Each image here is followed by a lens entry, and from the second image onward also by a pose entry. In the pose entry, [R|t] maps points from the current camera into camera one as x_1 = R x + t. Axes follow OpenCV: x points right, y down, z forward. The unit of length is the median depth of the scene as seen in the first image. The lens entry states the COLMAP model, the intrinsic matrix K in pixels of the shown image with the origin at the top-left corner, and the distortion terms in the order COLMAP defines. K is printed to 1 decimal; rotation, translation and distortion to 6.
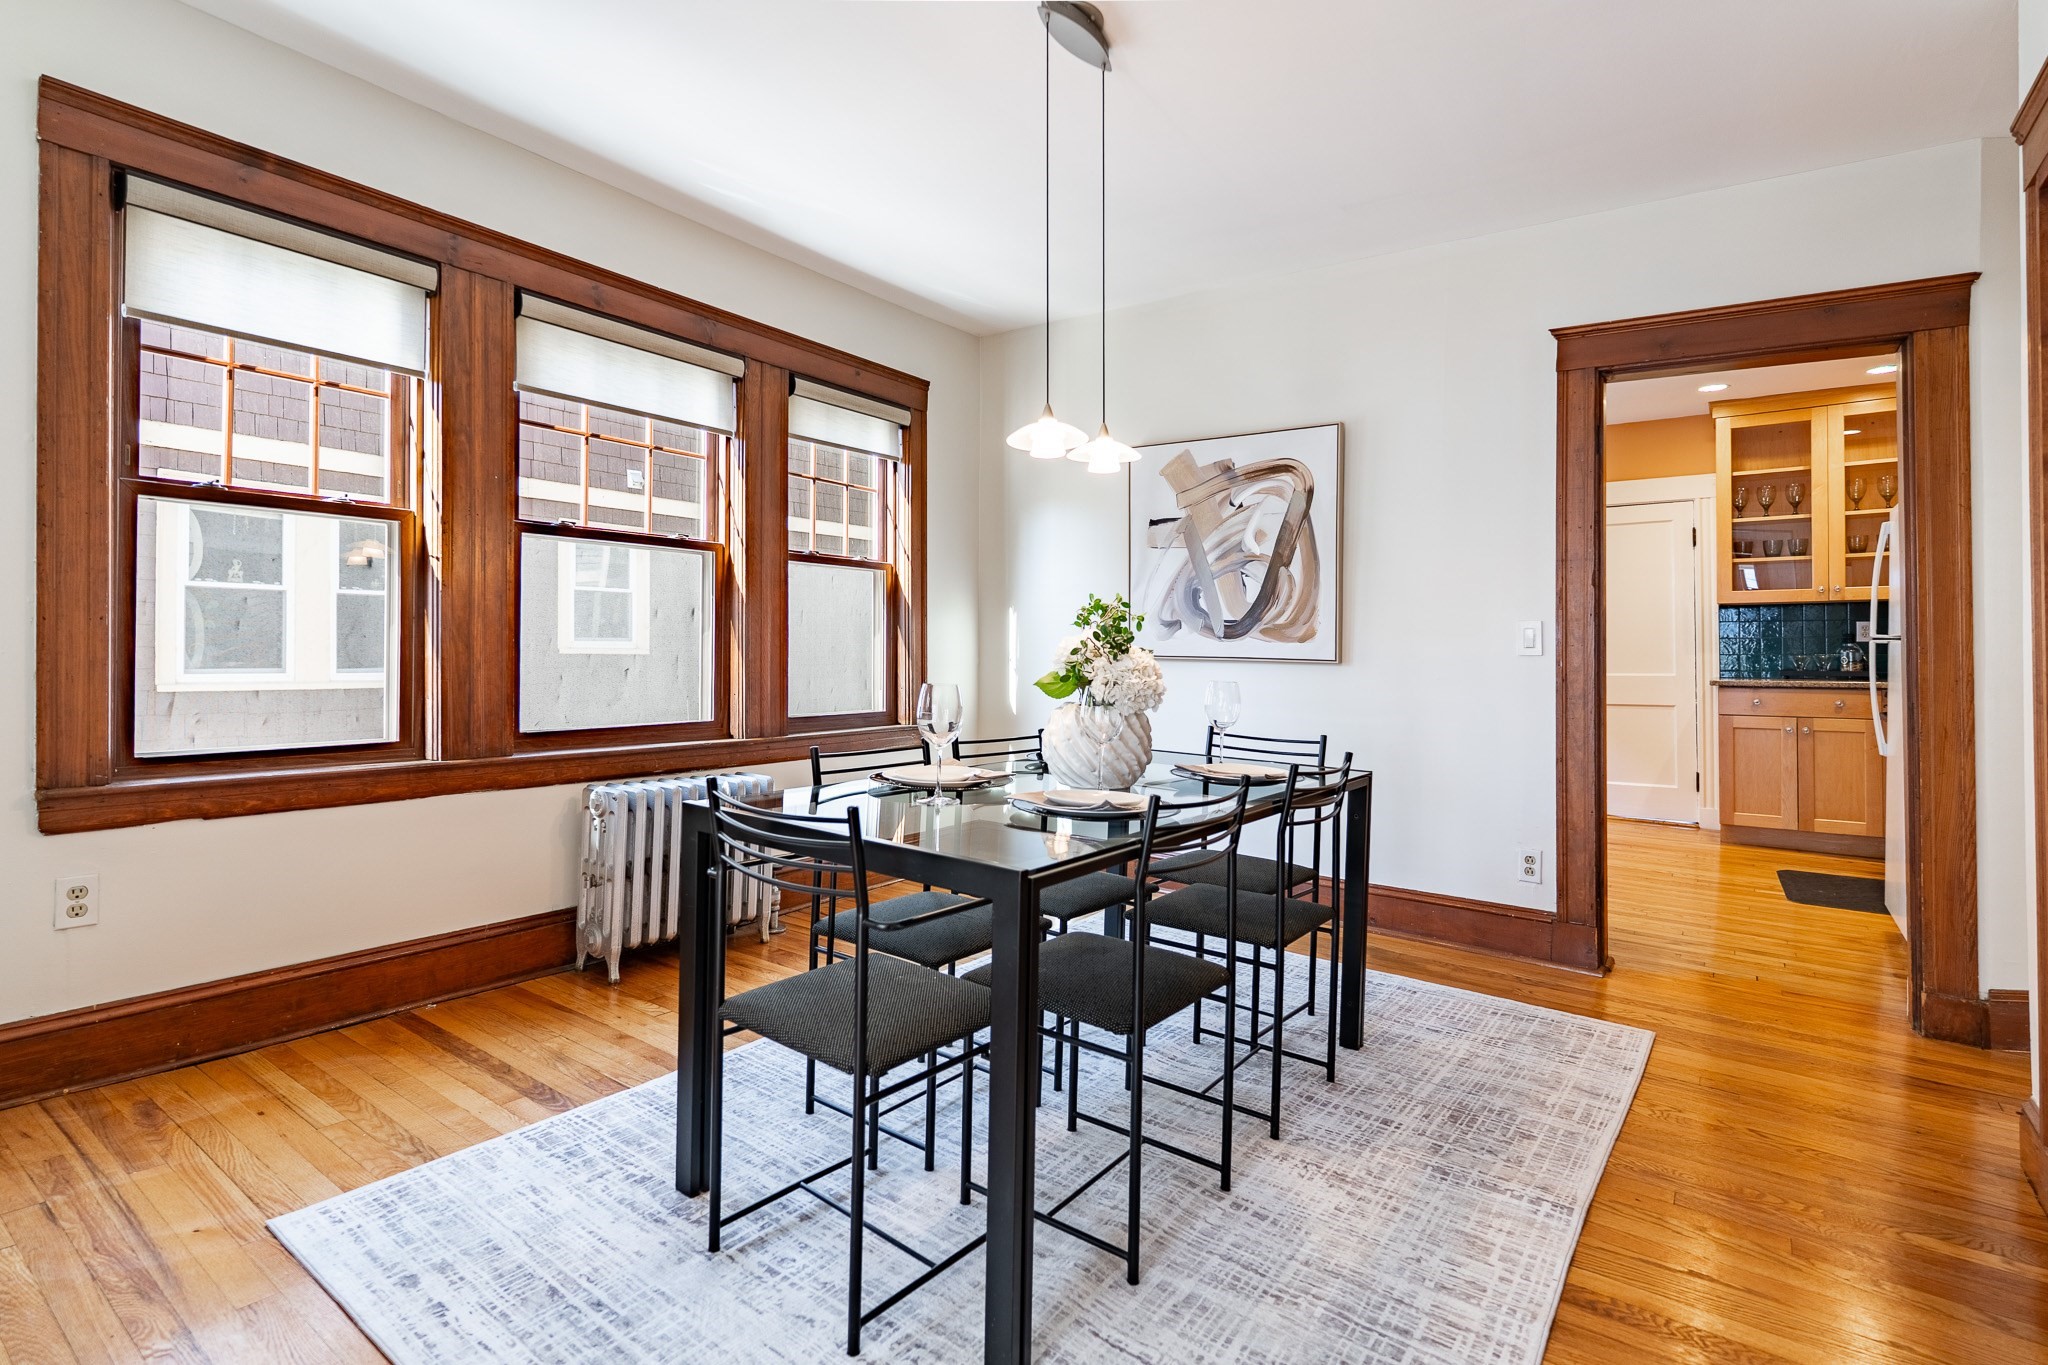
lens RADIAL K [[971.0, 0, 1023.9], [0, 971.0, 638.6], [0, 0, 1]] dist [0.001304, 0.000238]
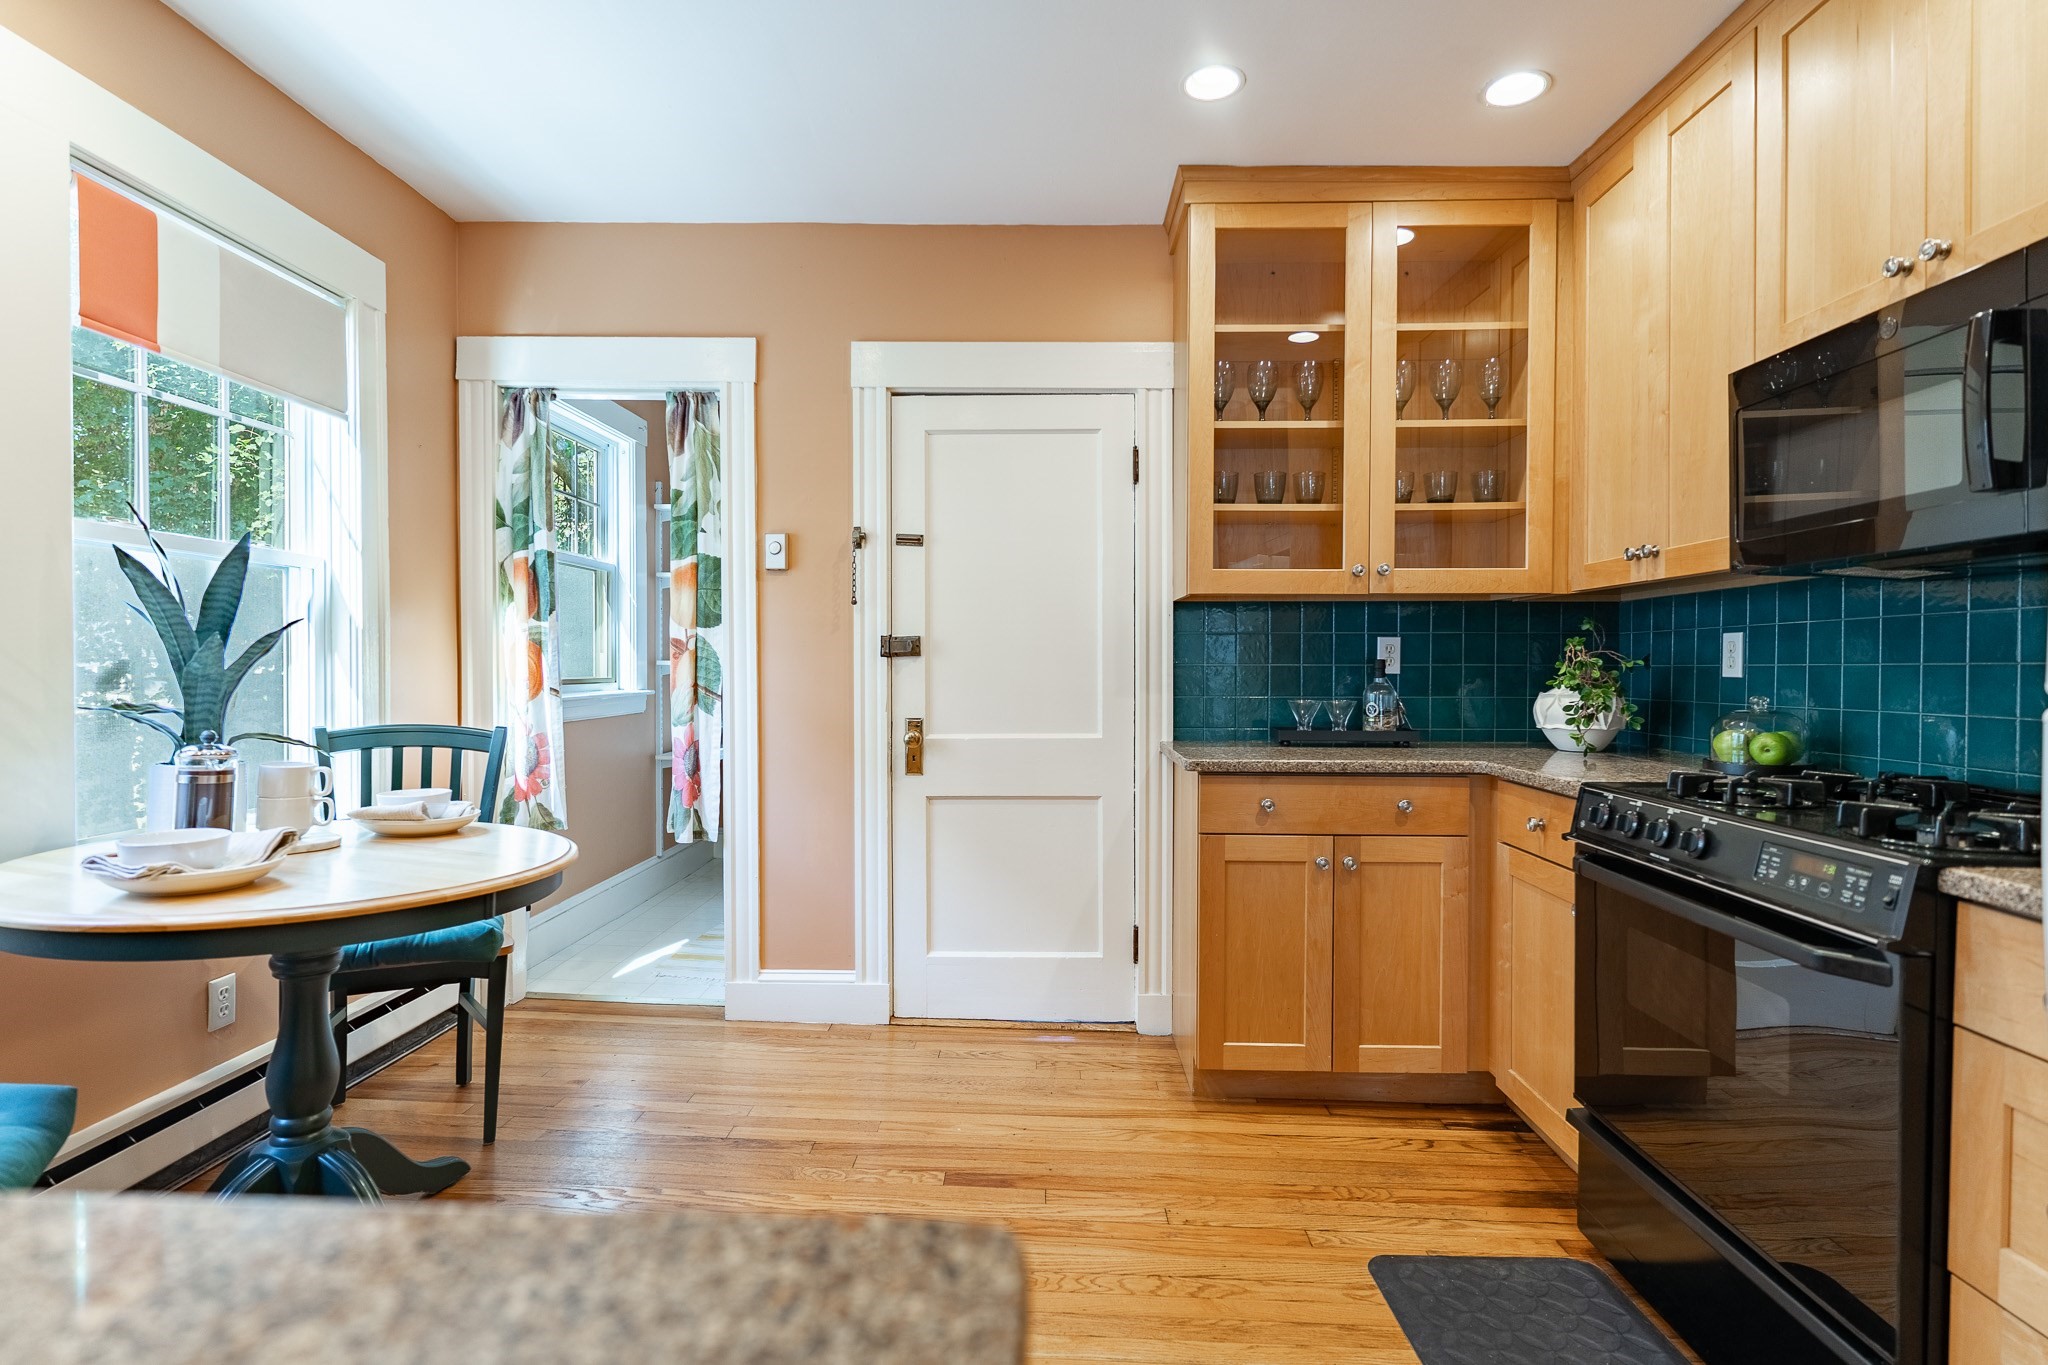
lens RADIAL K [[977.2, 0, 1018.0], [0, 977.2, 671.3], [0, 0, 1]] dist [0.000240, 0.000341]
pose [[0.825717, -0.004756, 0.564064, 0.516440], [-0.009550, 0.999703, 0.022409, -0.011127], [-0.564003, -0.023890, 0.825427, 0.899991]]
